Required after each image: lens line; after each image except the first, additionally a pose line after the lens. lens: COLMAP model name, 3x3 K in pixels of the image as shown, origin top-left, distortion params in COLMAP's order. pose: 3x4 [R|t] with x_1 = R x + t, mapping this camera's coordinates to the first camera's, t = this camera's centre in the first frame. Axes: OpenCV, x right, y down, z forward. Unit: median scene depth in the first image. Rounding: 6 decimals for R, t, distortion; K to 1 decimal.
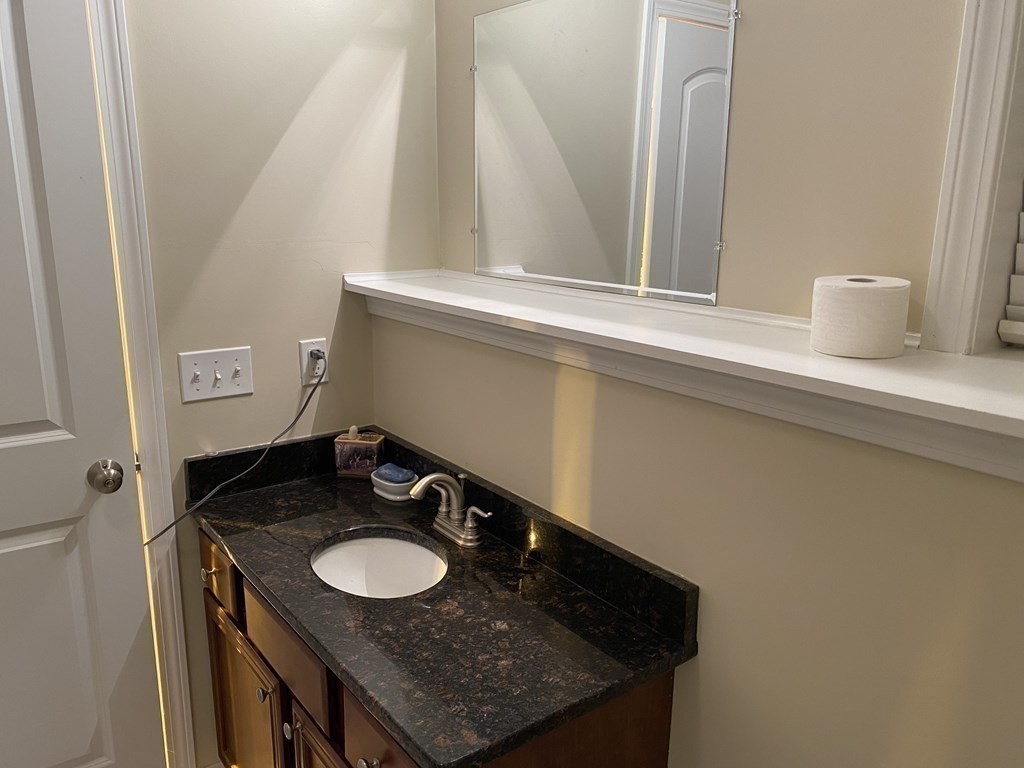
lens RADIAL K [[796.4, 0, 507.3], [0, 796.4, 391.4], [0, 0, 1]] dist [0.060021, -0.031554]
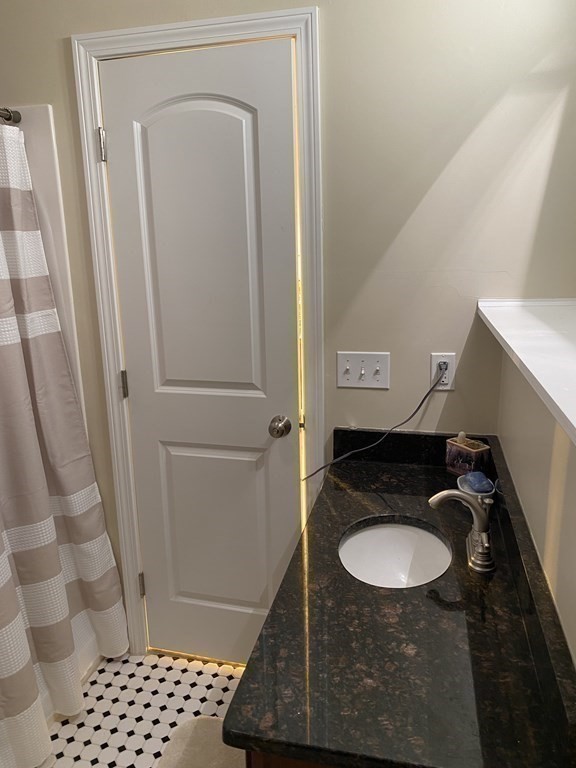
lens RADIAL K [[597.3, 0, 286.6], [0, 597.3, 376.4], [0, 0, 1]] dist [0.060021, -0.031554]
pose [[0.634010, 0.151587, -0.758322, 0.309658], [-0.155363, 0.985575, 0.067120, -0.057797], [0.757557, 0.075260, 0.648416, 0.256393]]
